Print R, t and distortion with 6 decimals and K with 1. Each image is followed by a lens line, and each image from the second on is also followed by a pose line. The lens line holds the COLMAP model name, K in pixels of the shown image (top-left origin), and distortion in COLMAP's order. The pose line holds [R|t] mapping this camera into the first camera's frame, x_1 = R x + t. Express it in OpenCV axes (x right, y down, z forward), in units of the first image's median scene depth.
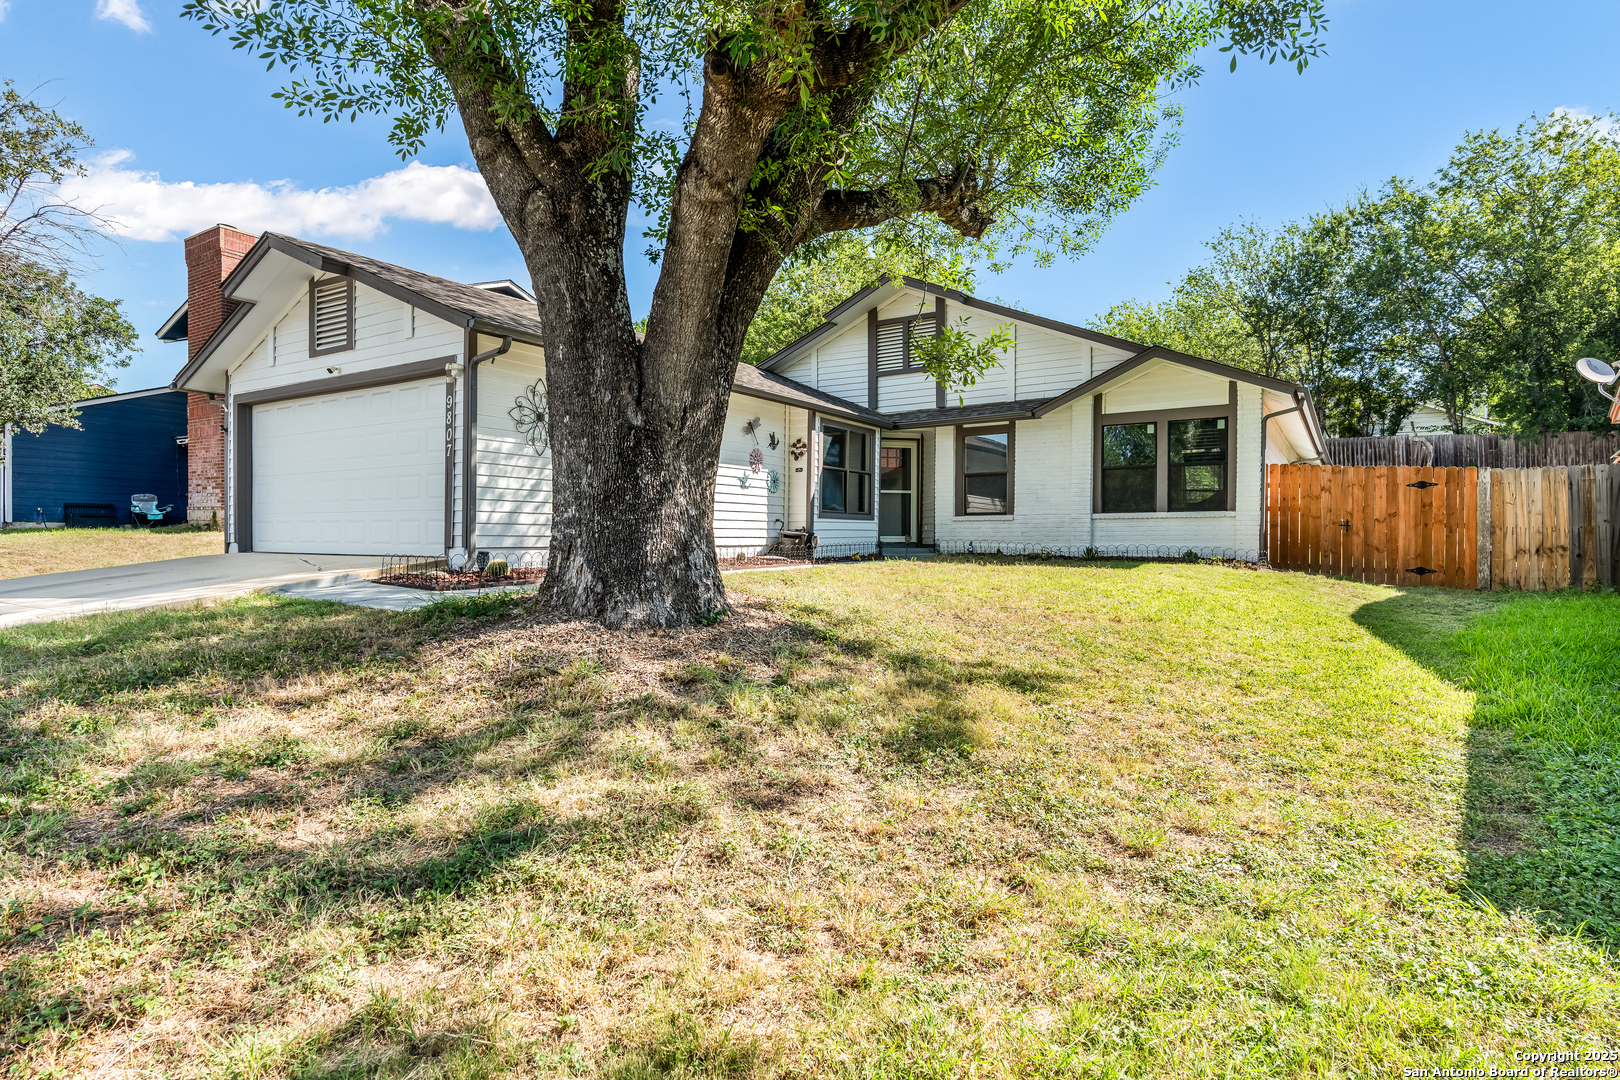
lens RADIAL K [[834.1, 0, 810.0], [0, 834.1, 540.0], [0, 0, 1]] dist [0.032187, -0.000010]
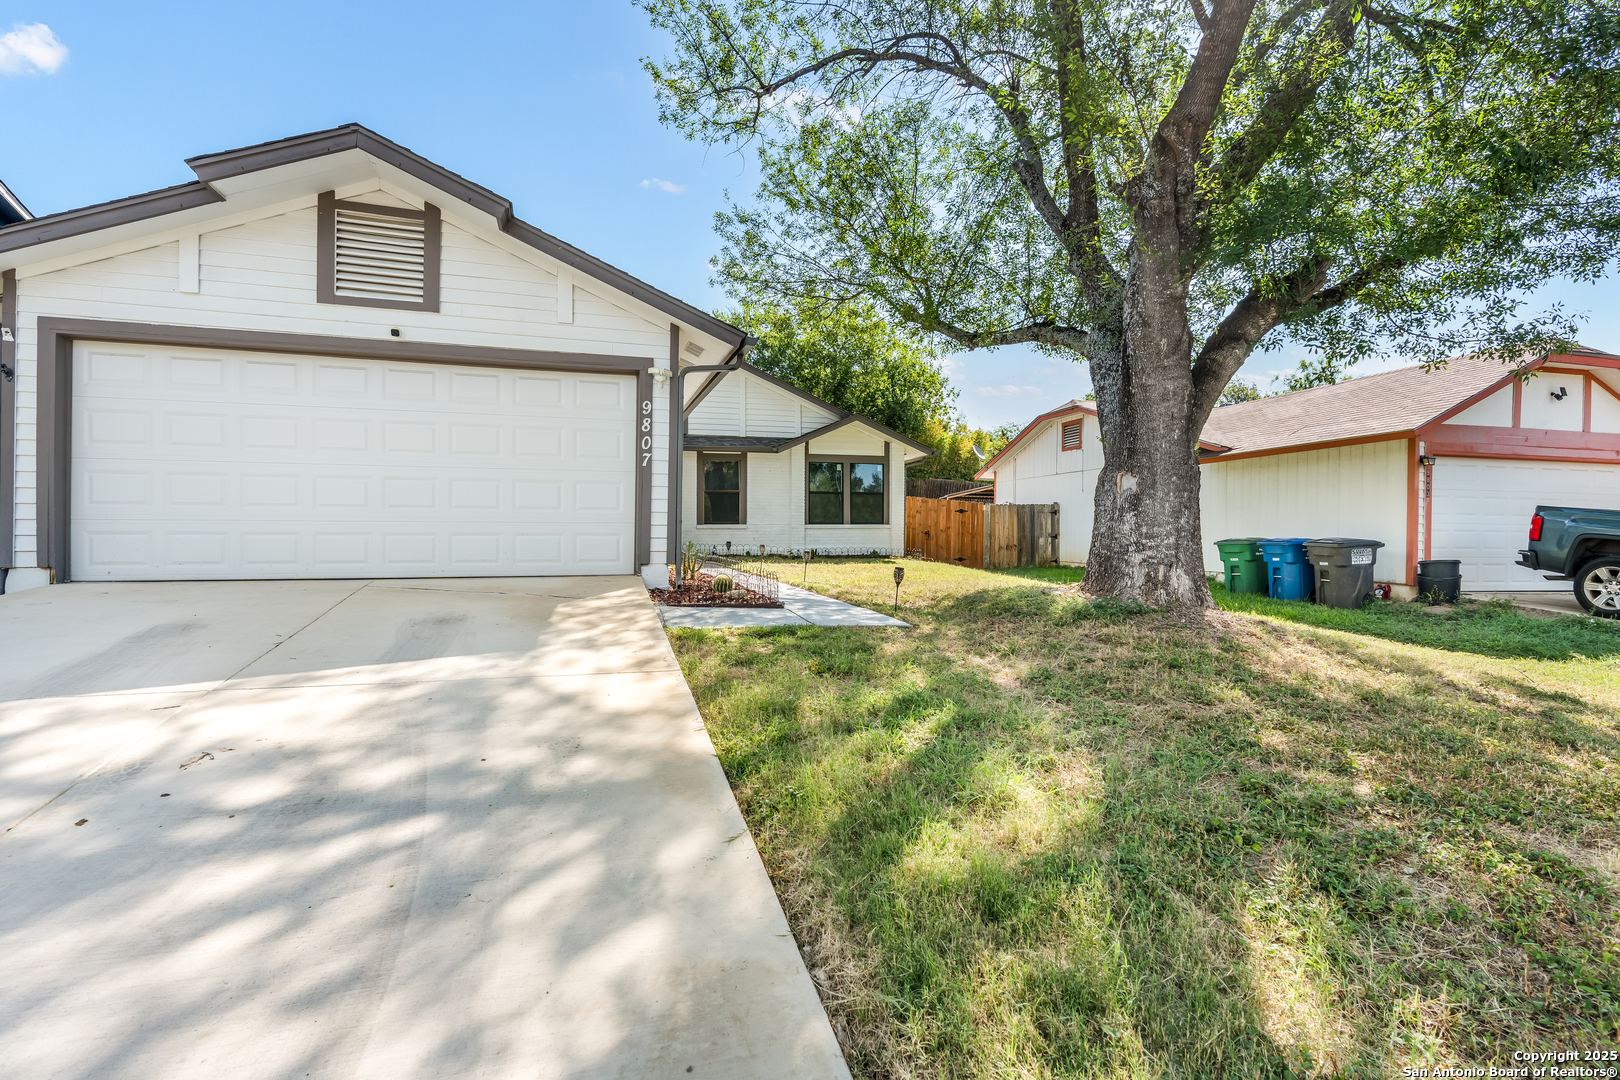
lens RADIAL K [[717.3, 0, 810.0], [0, 717.3, 540.0], [0, 0, 1]] dist [-0.000266, 0.007584]
pose [[0.657124, -0.005916, 0.753759, -0.560957], [0.001401, 0.999977, 0.006628, -0.013685], [-0.753781, -0.003299, 0.657117, 0.209276]]
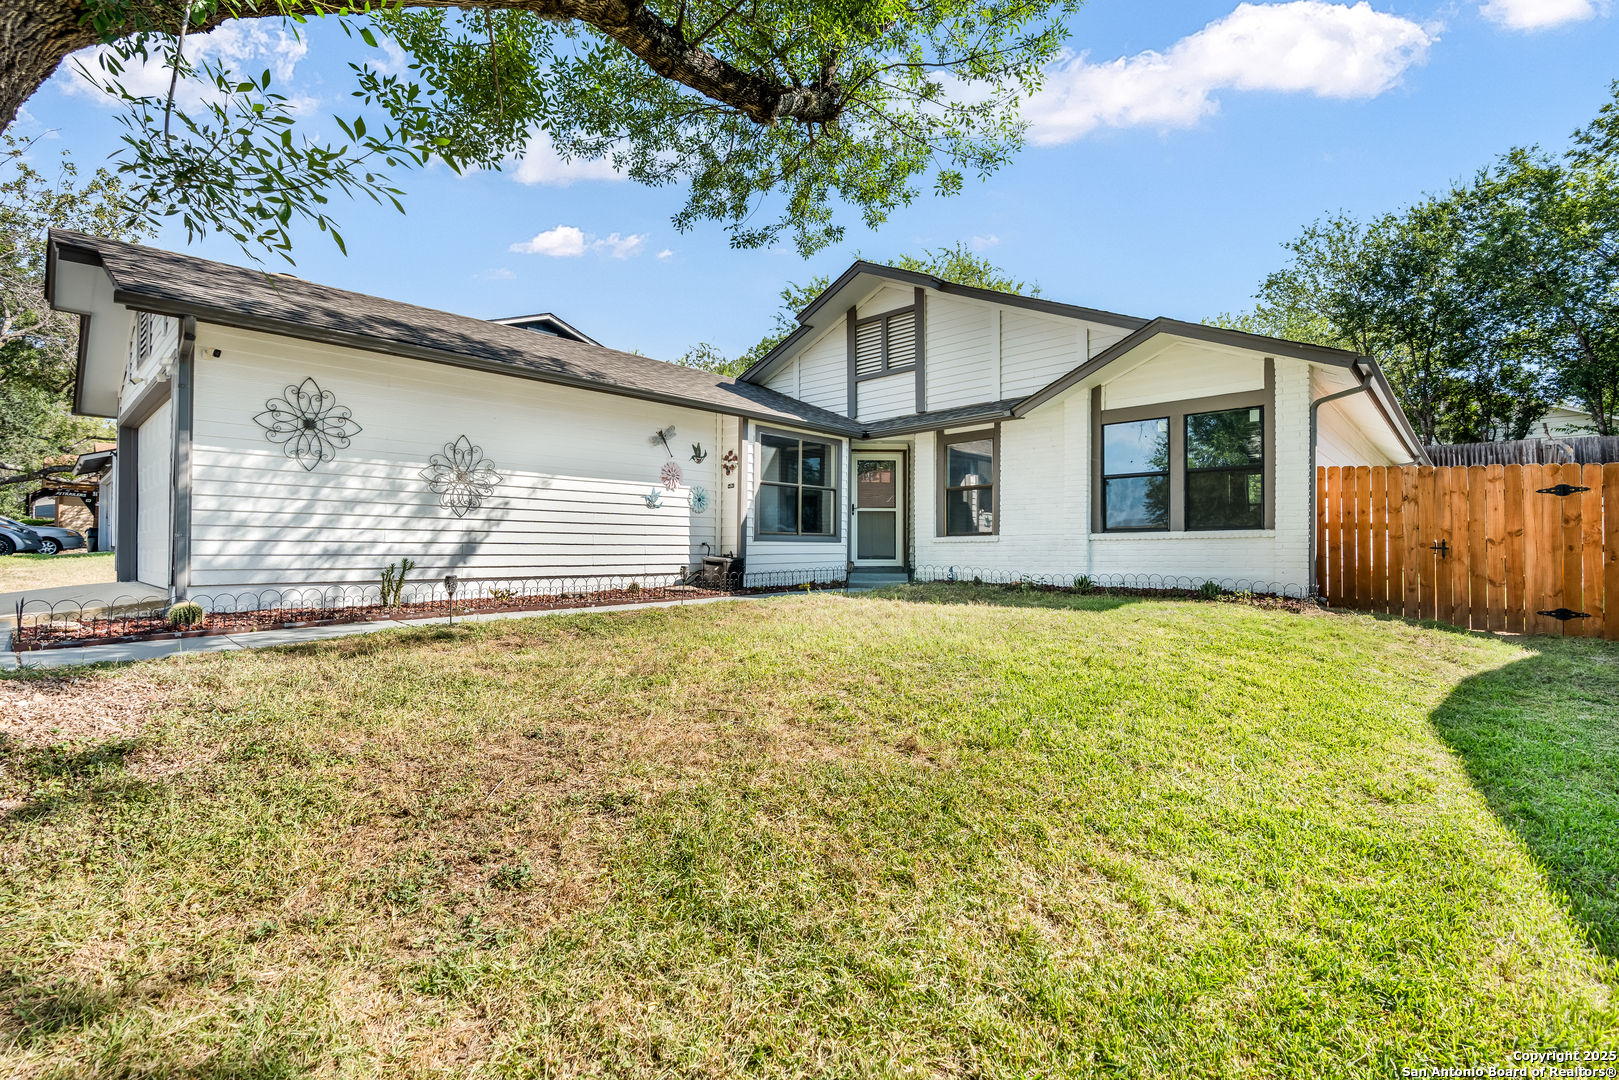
lens RADIAL K [[716.9, 0, 809.5], [0, 716.9, 540.0], [0, 0, 1]] dist [-0.000266, 0.007584]
pose [[0.984150, -0.006026, -0.177234, 0.194151], [0.002705, 0.999816, -0.018971, -0.012986], [0.177316, 0.018191, 0.983986, 0.273661]]
